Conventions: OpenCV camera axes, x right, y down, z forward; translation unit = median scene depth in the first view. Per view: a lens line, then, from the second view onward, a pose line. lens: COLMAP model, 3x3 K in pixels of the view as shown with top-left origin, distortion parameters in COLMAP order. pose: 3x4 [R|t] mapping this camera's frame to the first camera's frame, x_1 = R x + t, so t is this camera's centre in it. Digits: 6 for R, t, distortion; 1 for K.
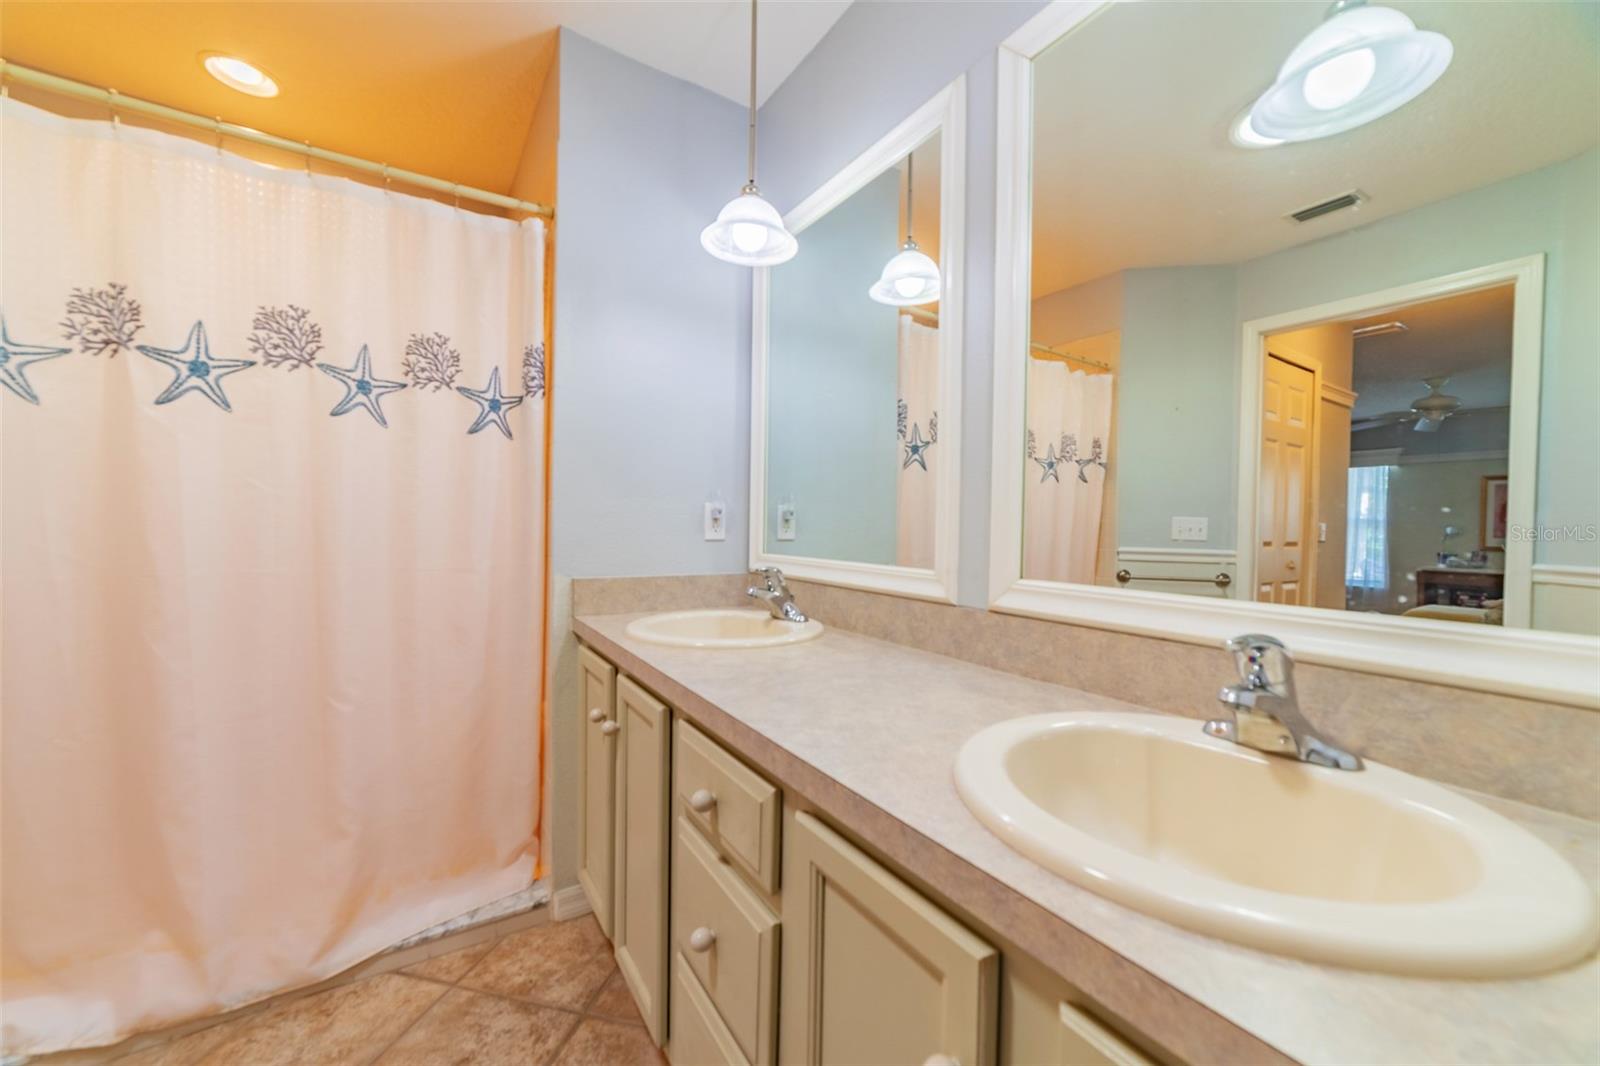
lens RADIAL K [[599.3, 0, 802.7], [0, 599.3, 534.3], [0, 0, 1]] dist [-0.022866, 0.007772]
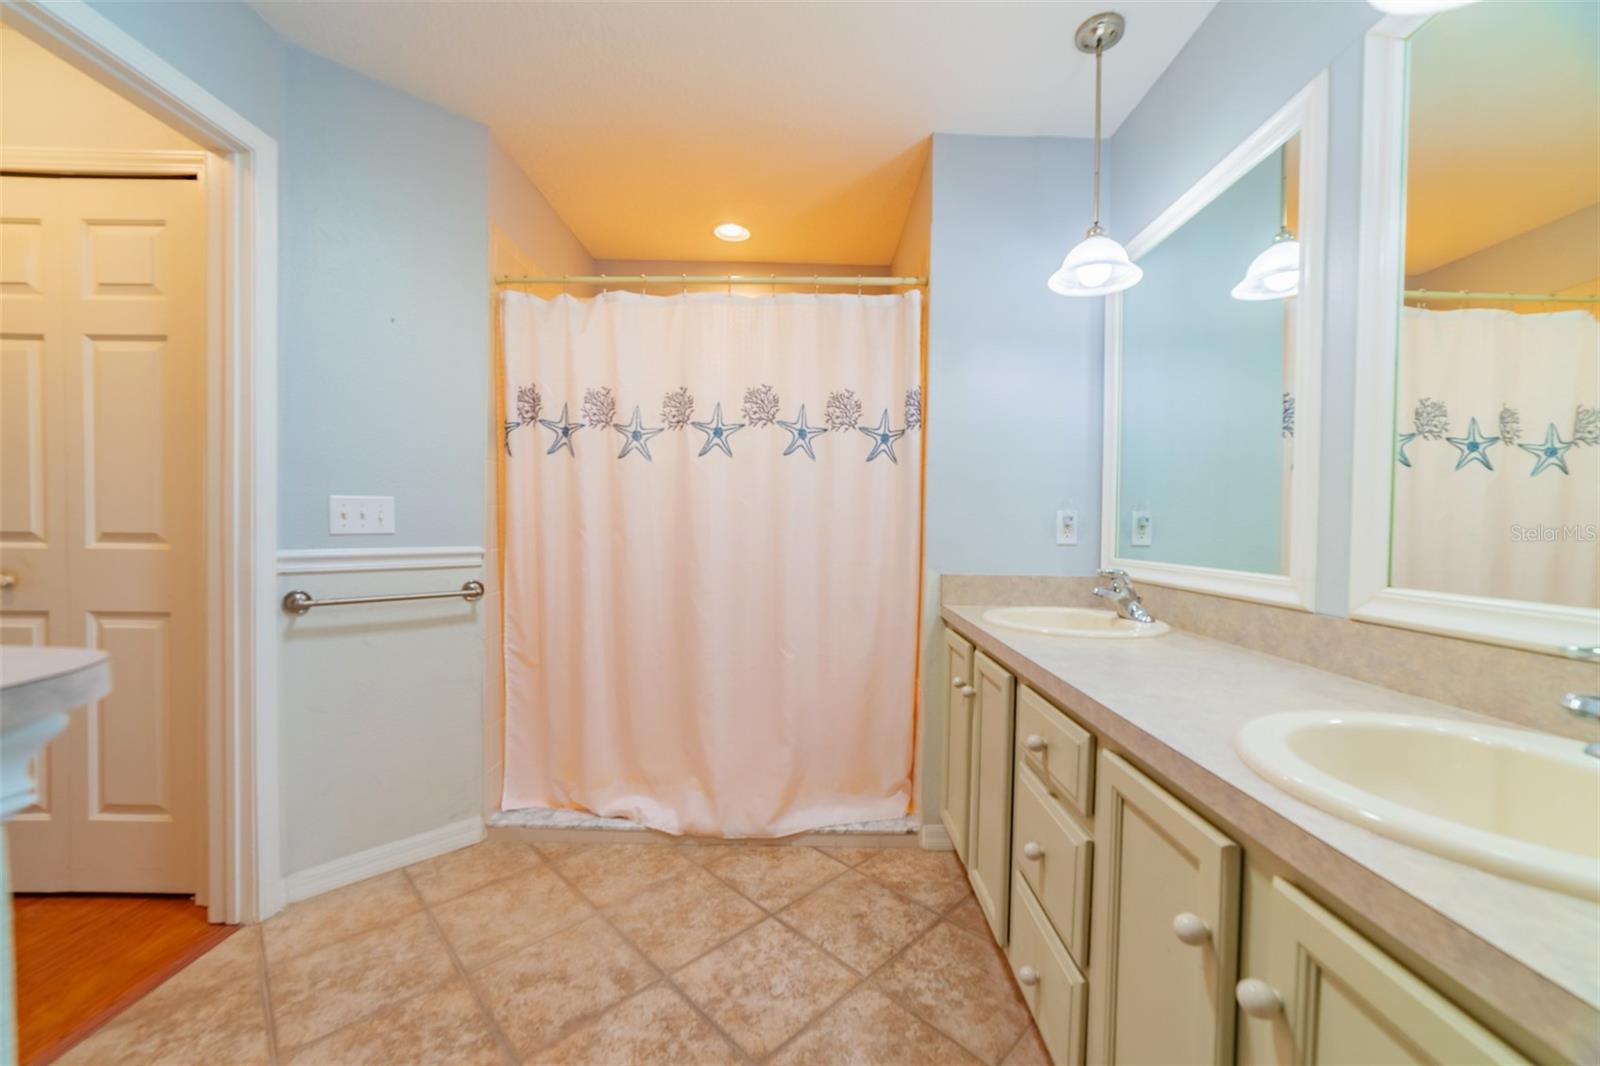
lens RADIAL K [[599.3, 0, 802.7], [0, 599.3, 534.3], [0, 0, 1]] dist [-0.022866, 0.007772]
pose [[0.828557, 0.005932, -0.559873, 0.080352], [-0.011653, 0.999910, -0.006651, 0.004831], [0.559783, 0.012035, 0.828552, -0.214443]]
